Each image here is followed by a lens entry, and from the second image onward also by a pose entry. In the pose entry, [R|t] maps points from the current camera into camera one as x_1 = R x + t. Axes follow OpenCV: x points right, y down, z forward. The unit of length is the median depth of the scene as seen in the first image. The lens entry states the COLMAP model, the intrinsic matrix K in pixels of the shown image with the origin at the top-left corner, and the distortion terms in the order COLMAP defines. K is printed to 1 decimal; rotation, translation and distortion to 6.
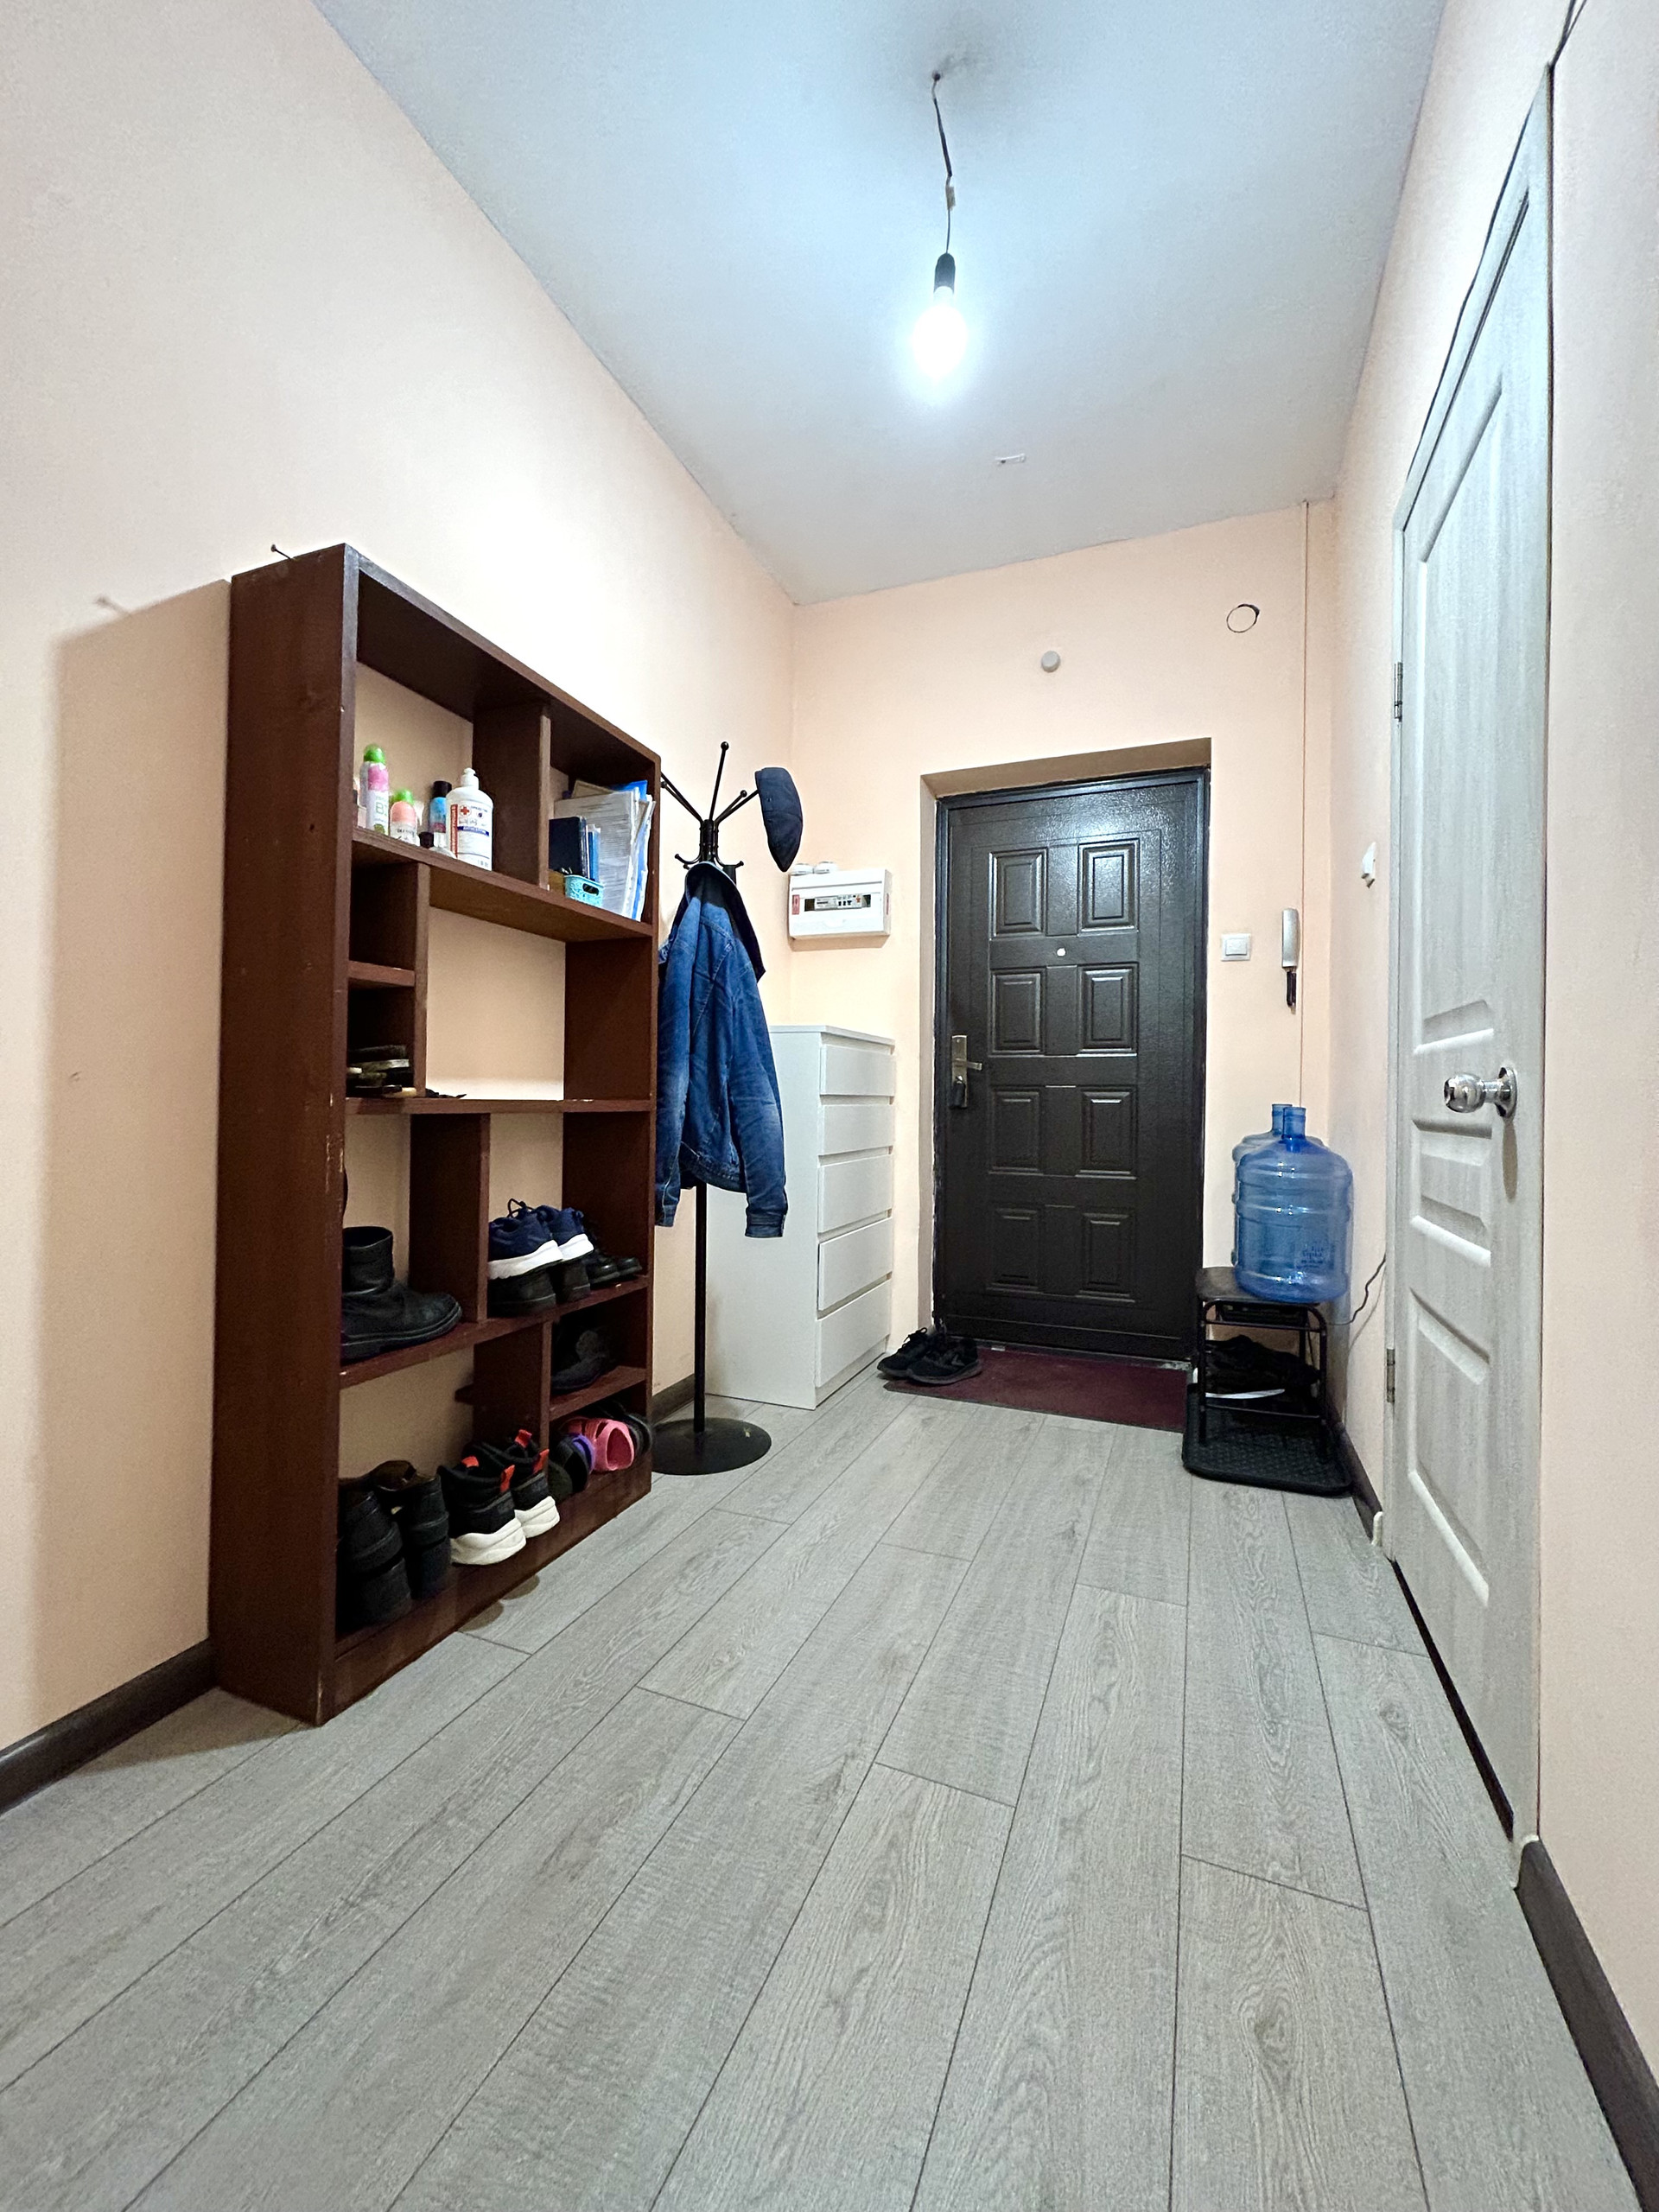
lens RADIAL K [[897.4, 0, 829.5], [0, 897.4, 1106.0], [0, 0, 1]] dist [-0.000739, 0.000000]
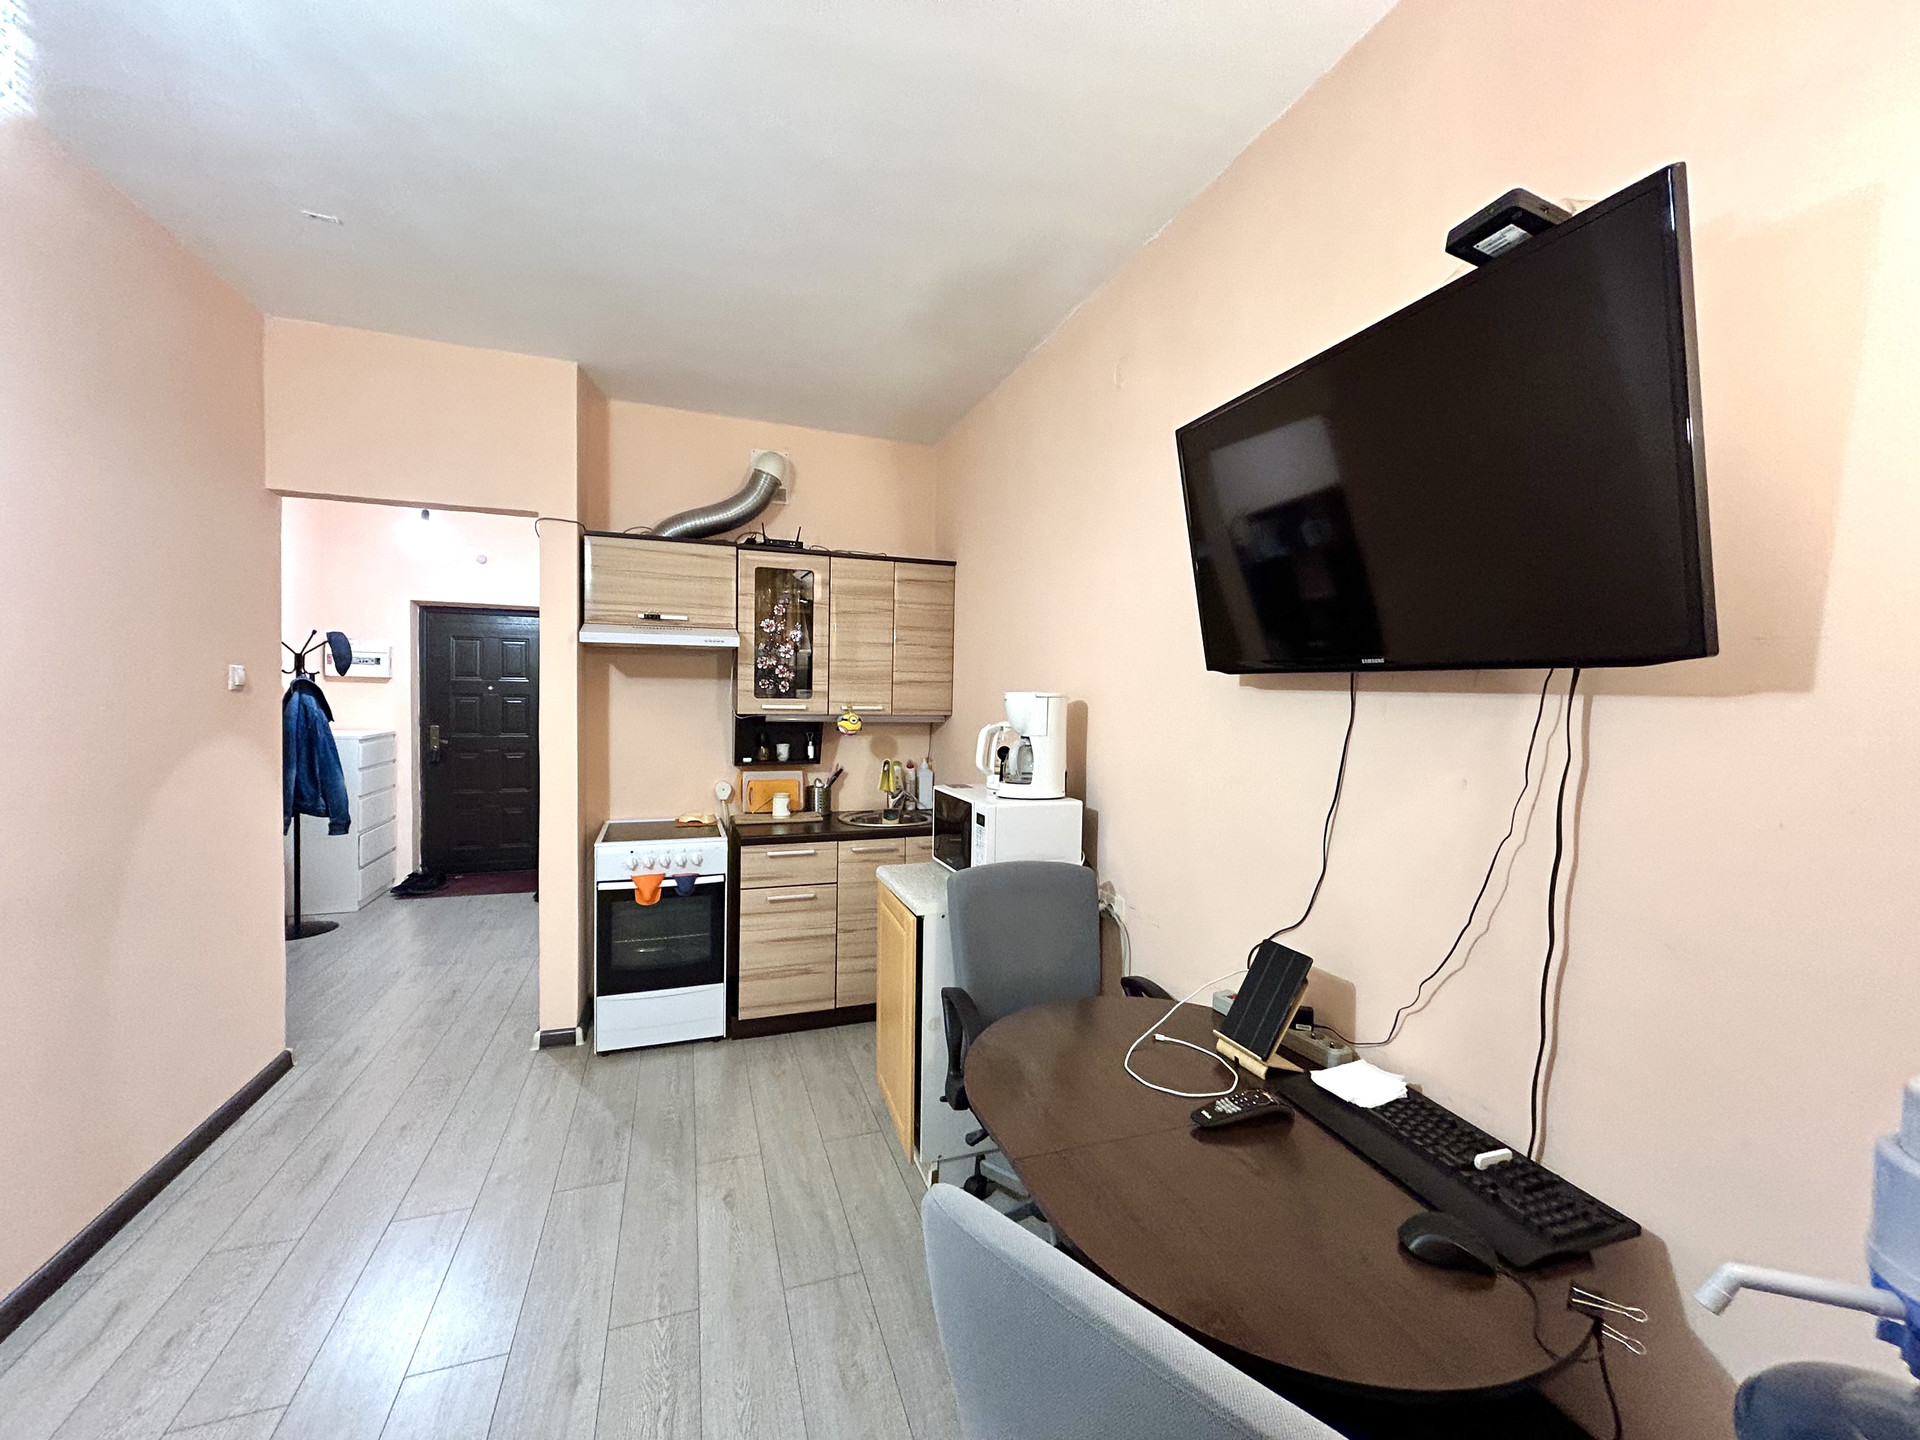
lens RADIAL K [[774.7, 0, 960.0], [0, 774.7, 720.0], [0, 0, 1]] dist [-0.001599, 0.000943]
pose [[0.740687, -0.018556, 0.671594, -0.215067], [-0.006928, 0.999354, 0.035253, -0.232316], [-0.671815, -0.030764, 0.740080, -1.554628]]
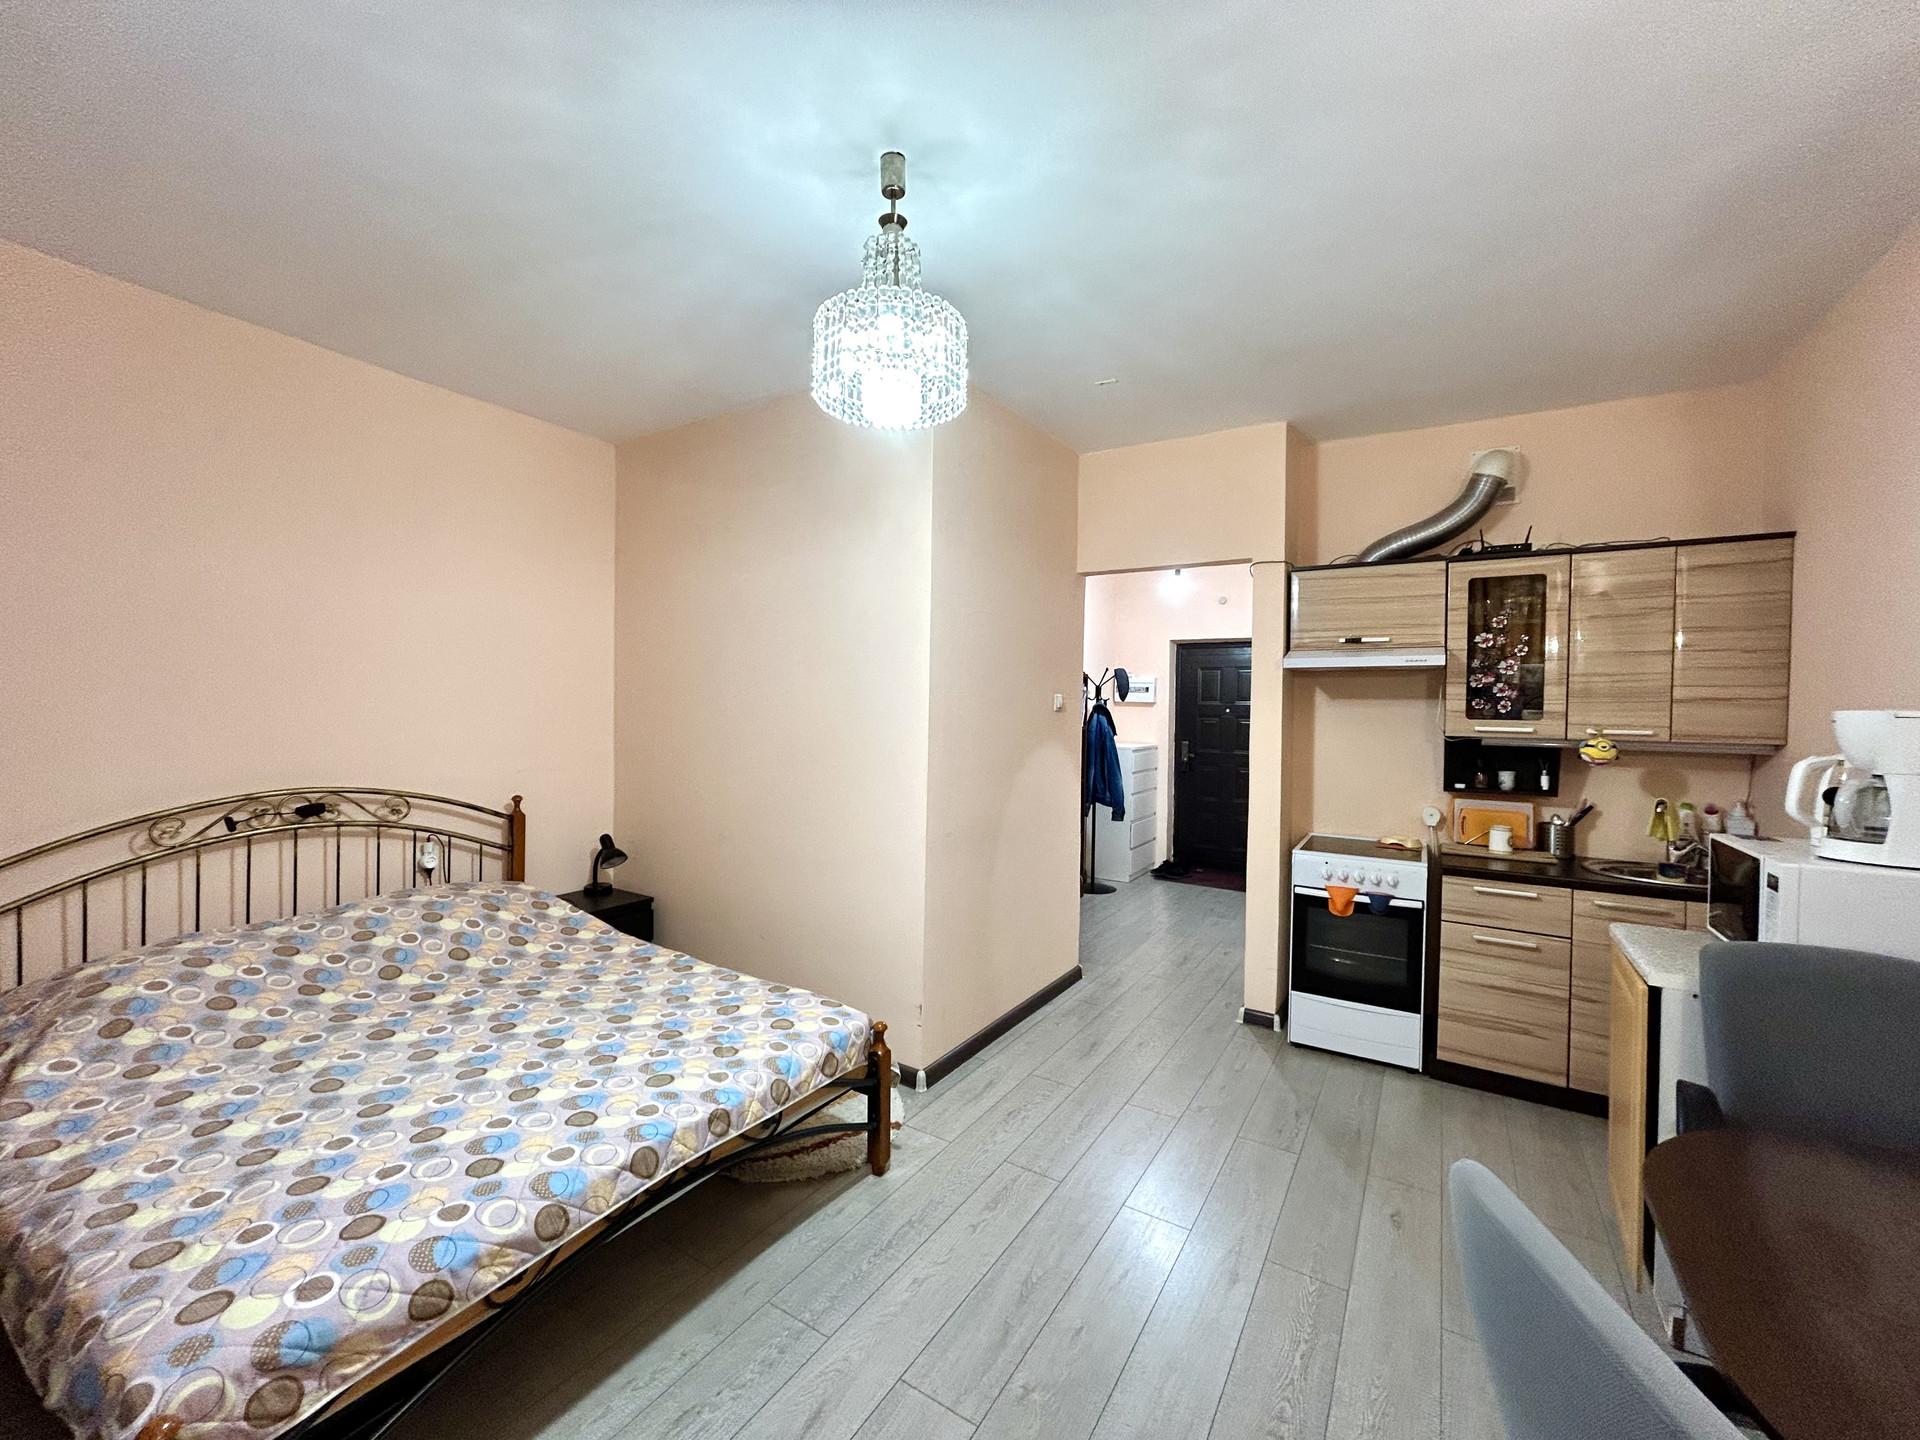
lens RADIAL K [[774.7, 0, 960.0], [0, 774.7, 720.0], [0, 0, 1]] dist [-0.001599, 0.000943]
pose [[0.986962, 0.008824, -0.160709, -0.175932], [-0.007142, 0.999914, 0.011040, -0.226173], [0.160792, -0.009749, 0.986940, -1.706975]]
